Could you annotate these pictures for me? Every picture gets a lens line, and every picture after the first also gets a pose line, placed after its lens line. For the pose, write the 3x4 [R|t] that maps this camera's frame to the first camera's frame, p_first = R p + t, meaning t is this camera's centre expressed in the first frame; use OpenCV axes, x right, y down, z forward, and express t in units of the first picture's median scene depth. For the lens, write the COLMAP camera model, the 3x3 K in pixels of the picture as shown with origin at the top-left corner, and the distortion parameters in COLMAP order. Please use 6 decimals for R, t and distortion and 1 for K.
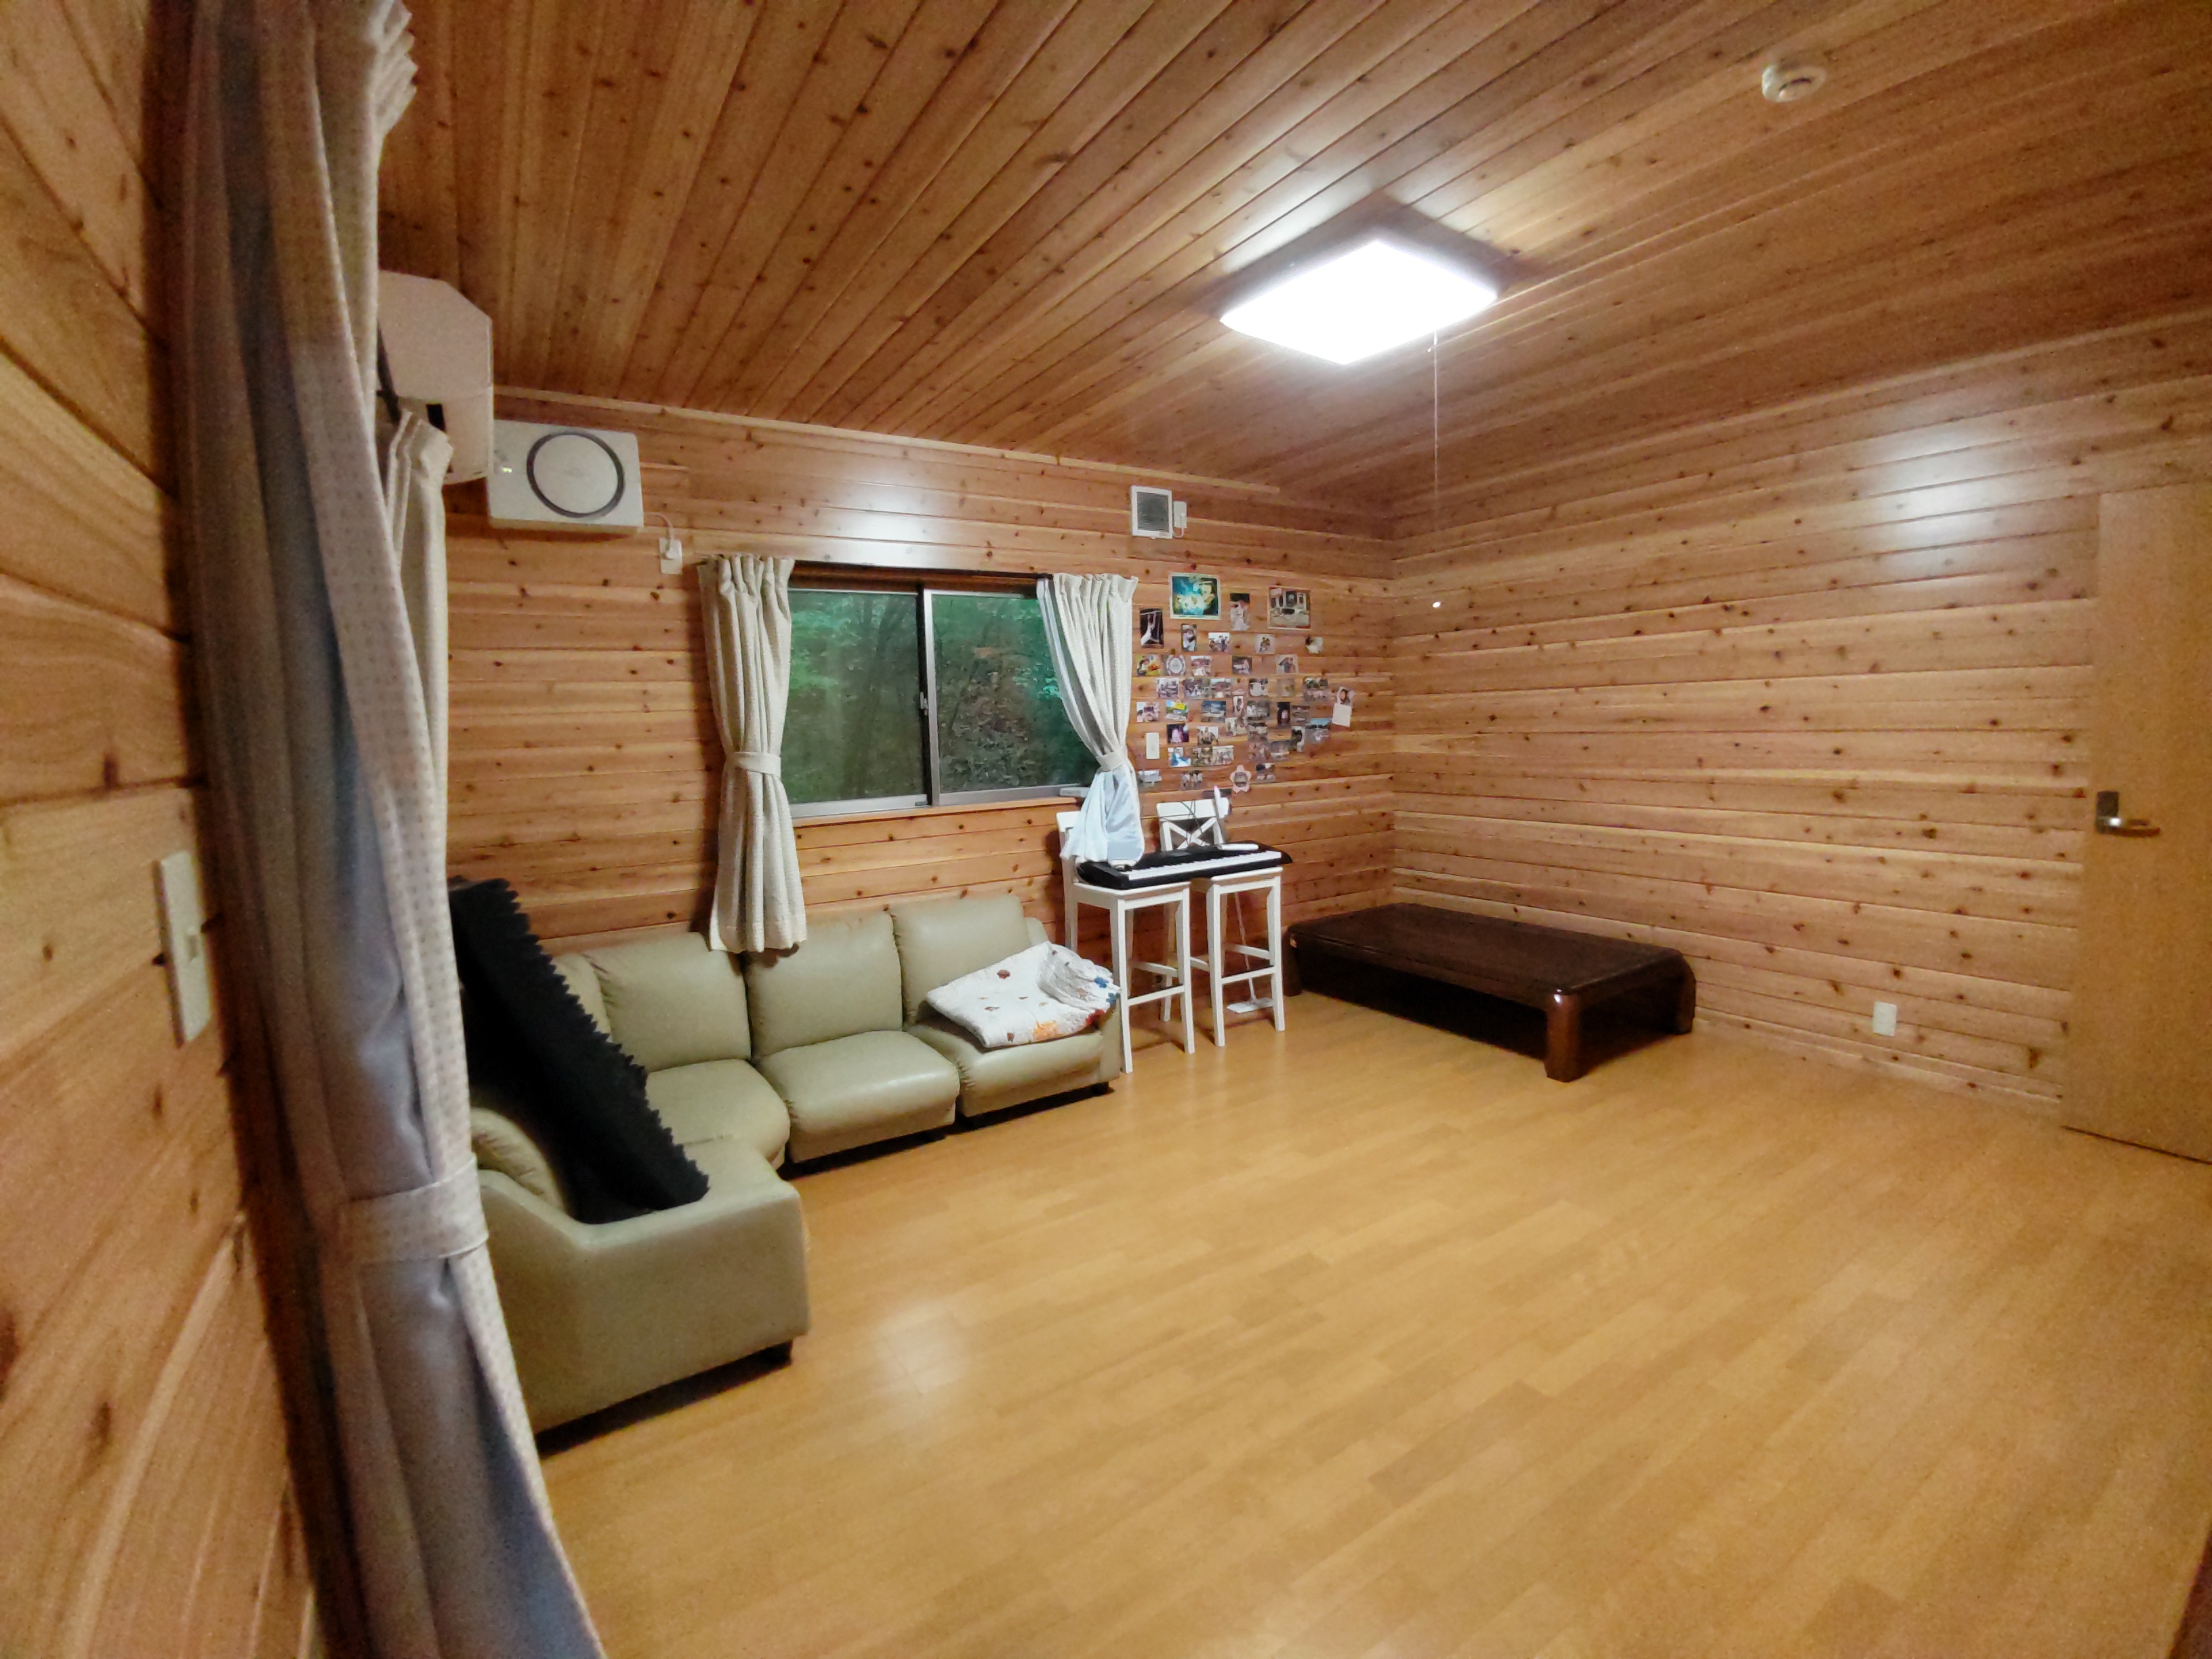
lens RADIAL K [[968.2, 0, 1099.9], [0, 968.2, 824.6], [0, 0, 1]] dist [-0.023799, -0.005088]
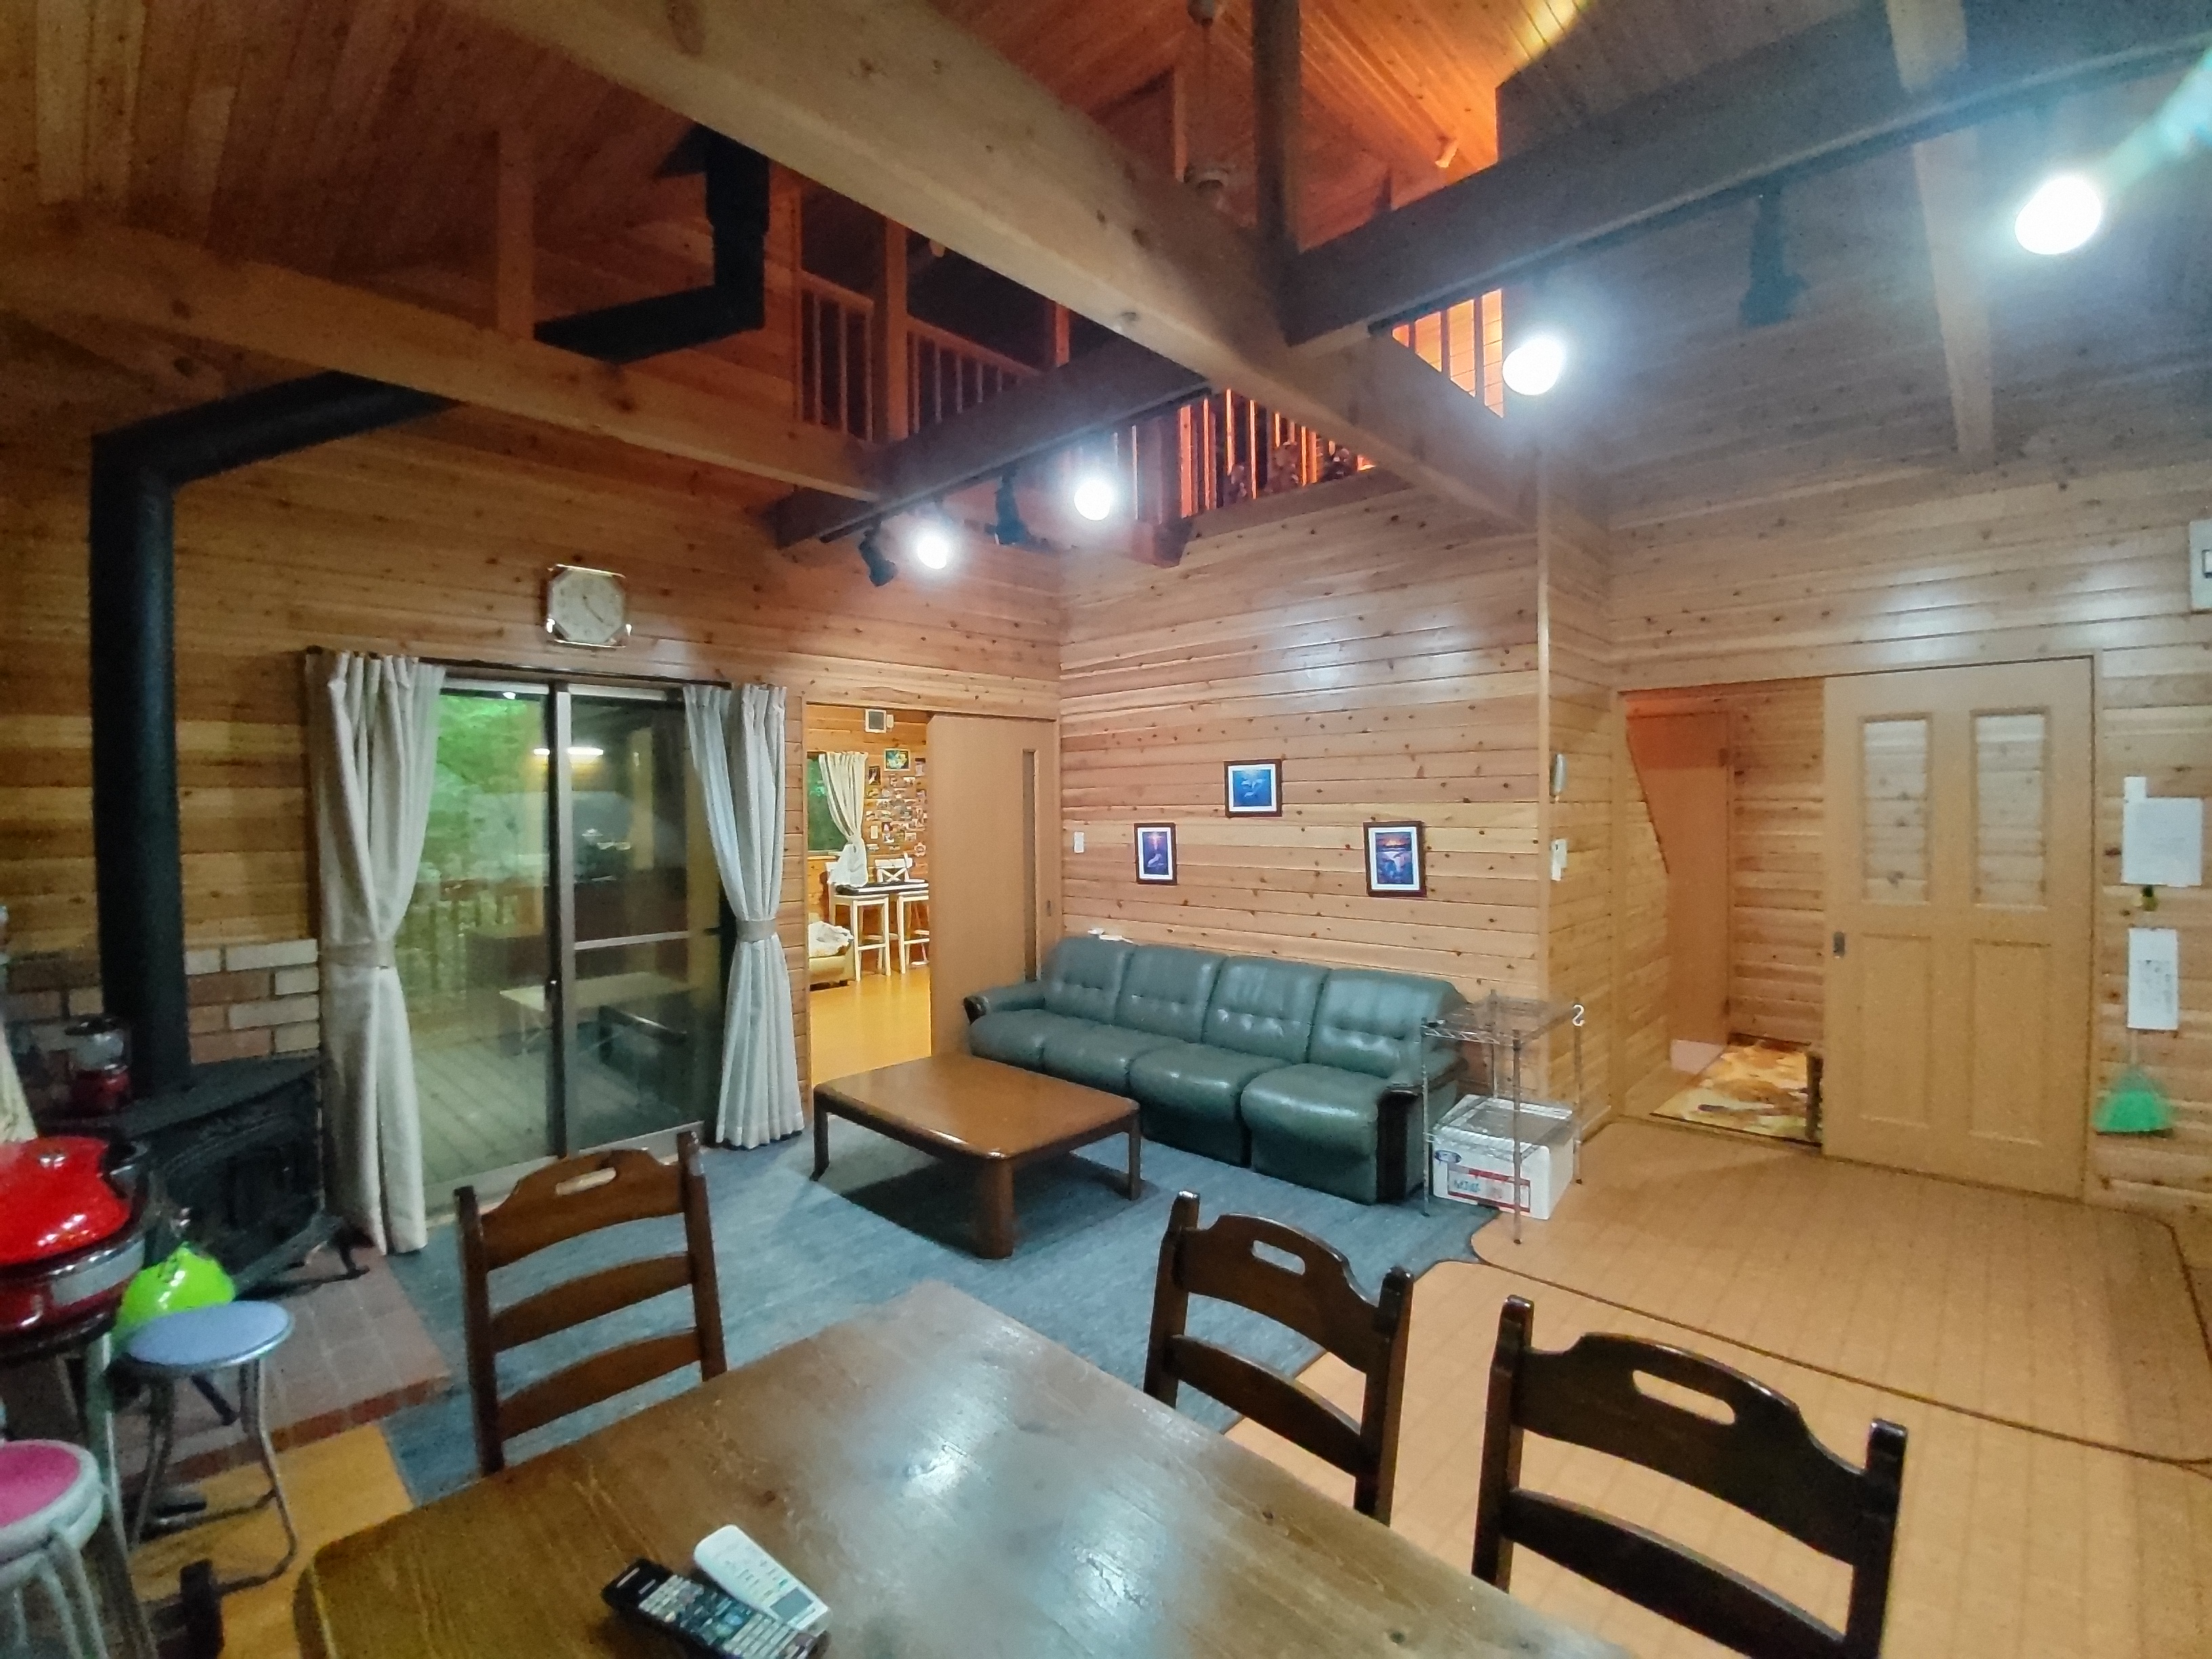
lens RADIAL K [[968.2, 0, 1088.2], [0, 968.2, 814.6], [0, 0, 1]] dist [-0.023799, -0.005088]
pose [[0.972825, 0.019427, 0.230726, 0.022116], [0.004098, 0.994873, -0.101045, 0.090499], [-0.231507, 0.099245, 0.967758, -1.093695]]
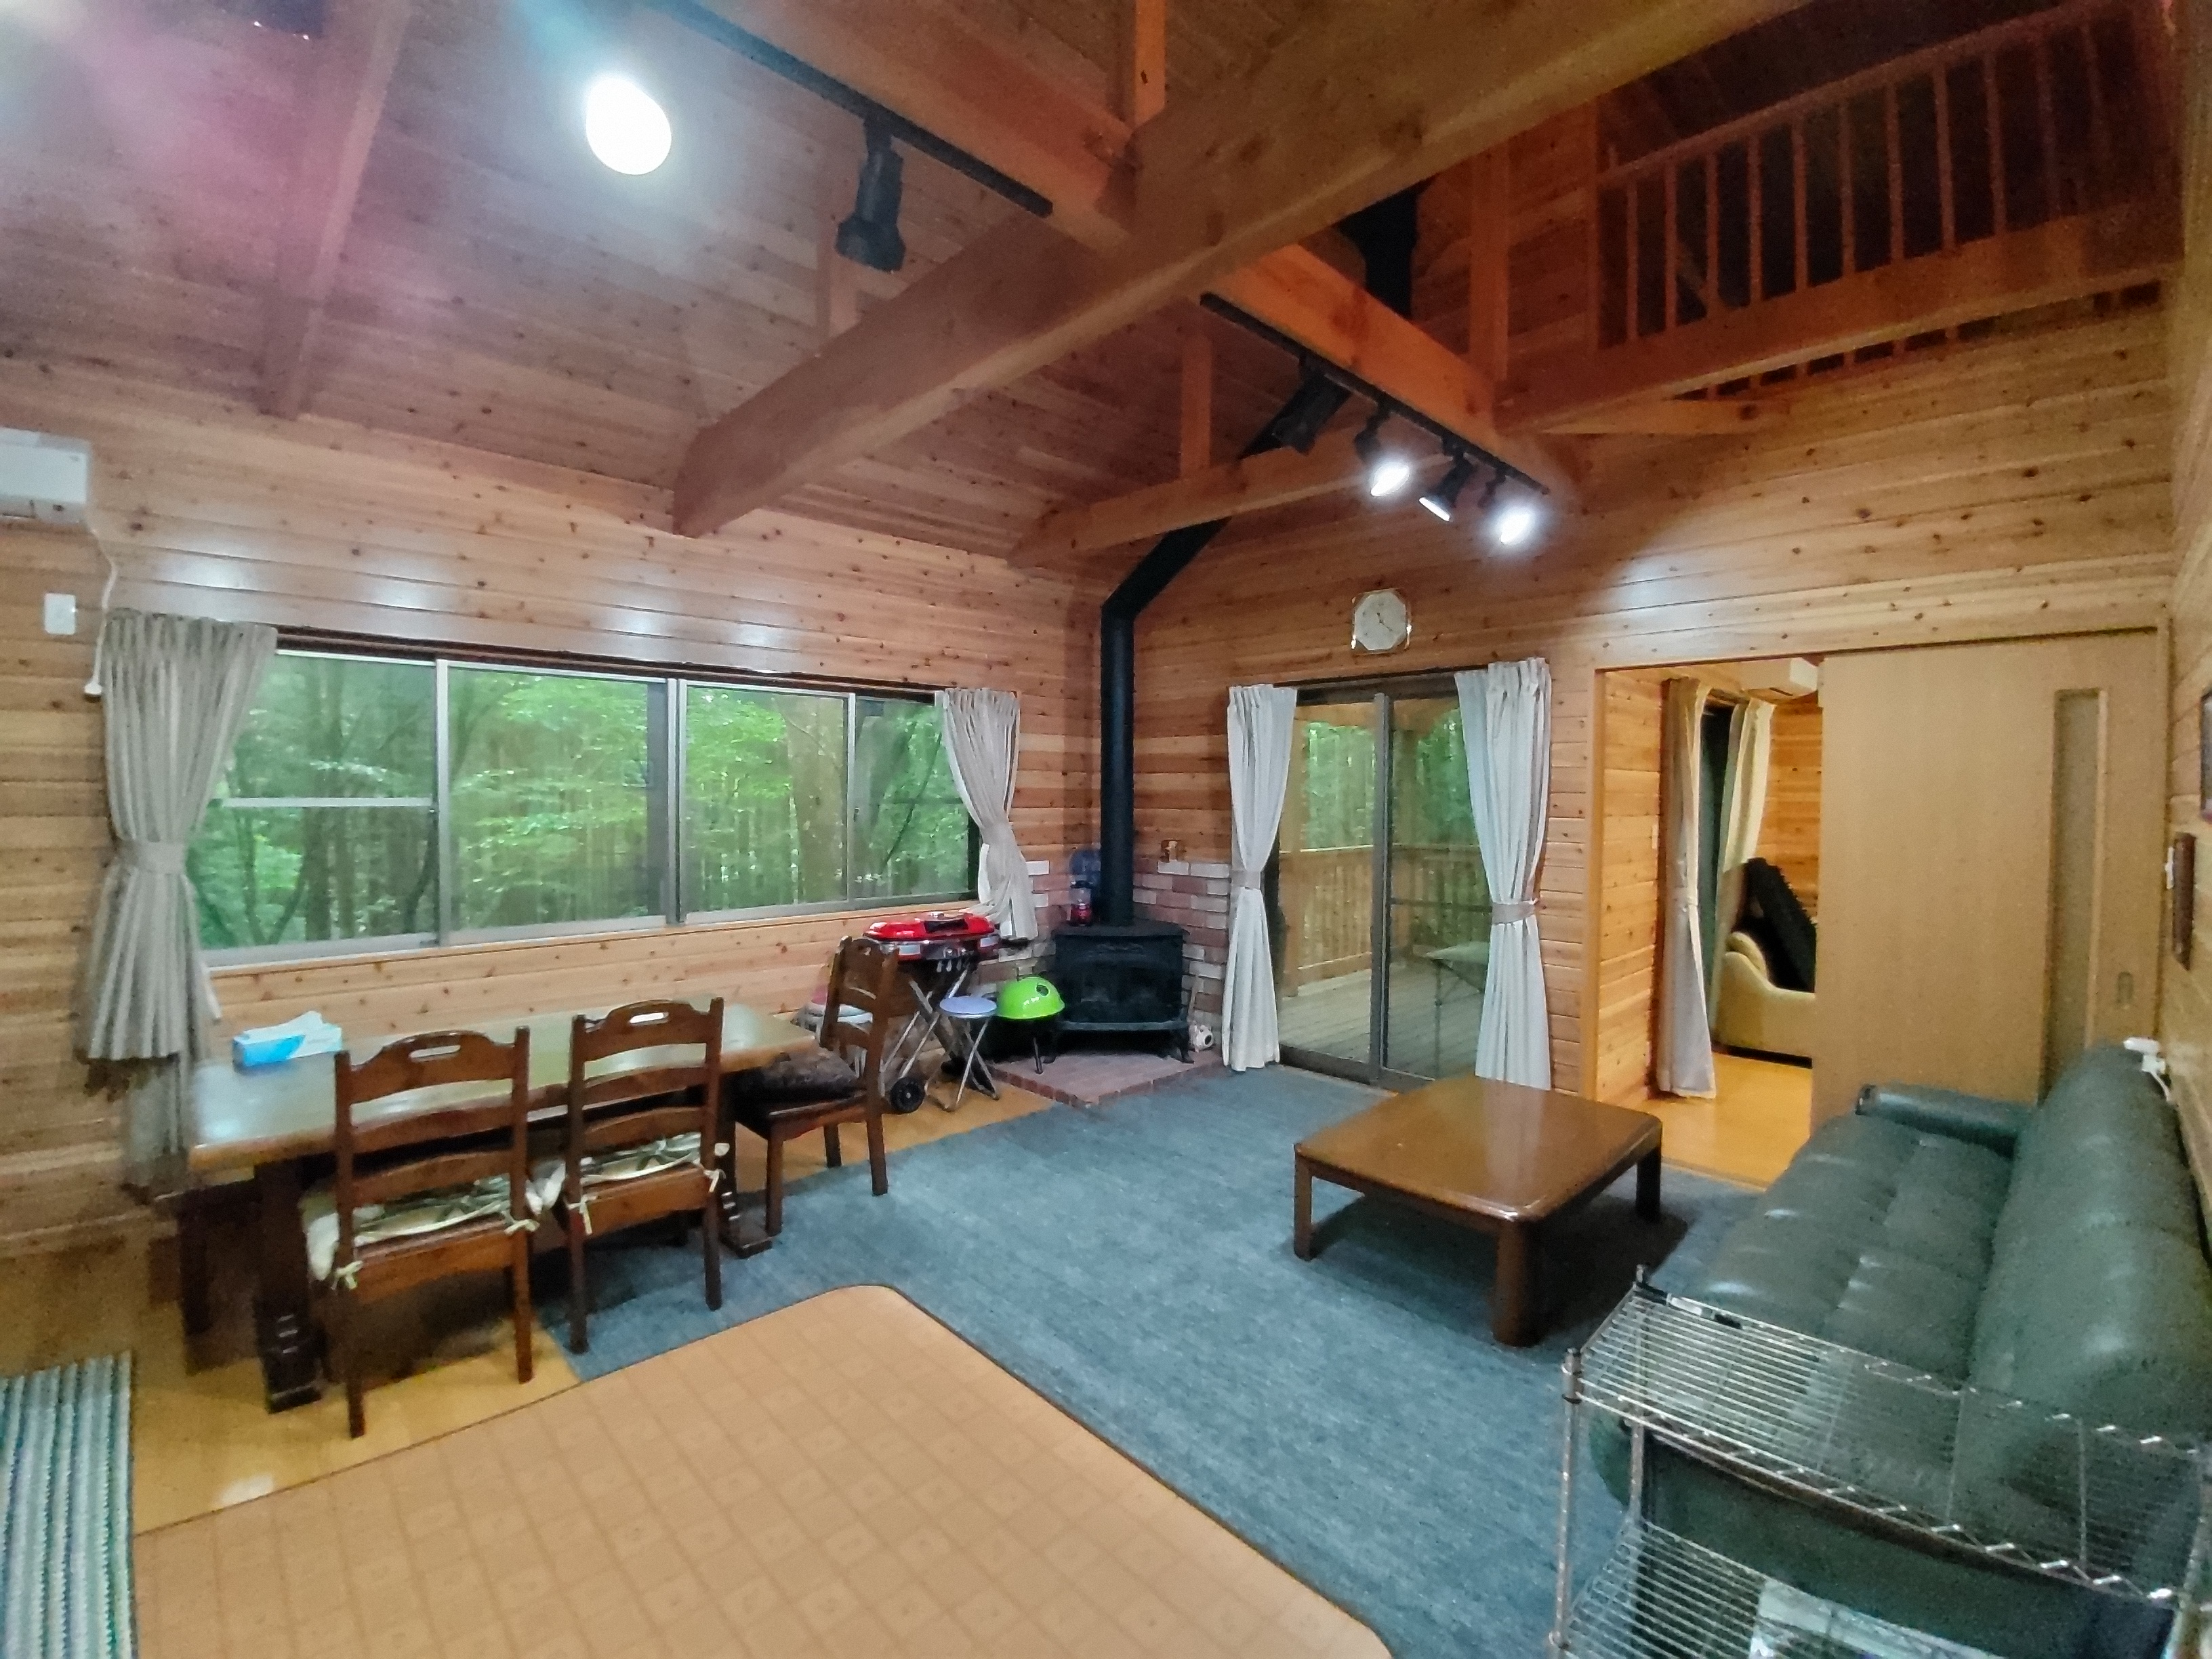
lens RADIAL K [[968.2, 0, 1097.9], [0, 968.2, 817.9], [0, 0, 1]] dist [-0.023799, -0.005088]
pose [[0.193059, 0.061296, -0.979271, 0.698639], [-0.115930, 0.992481, 0.039268, 0.029487], [0.974314, 0.105946, 0.198713, -0.700282]]
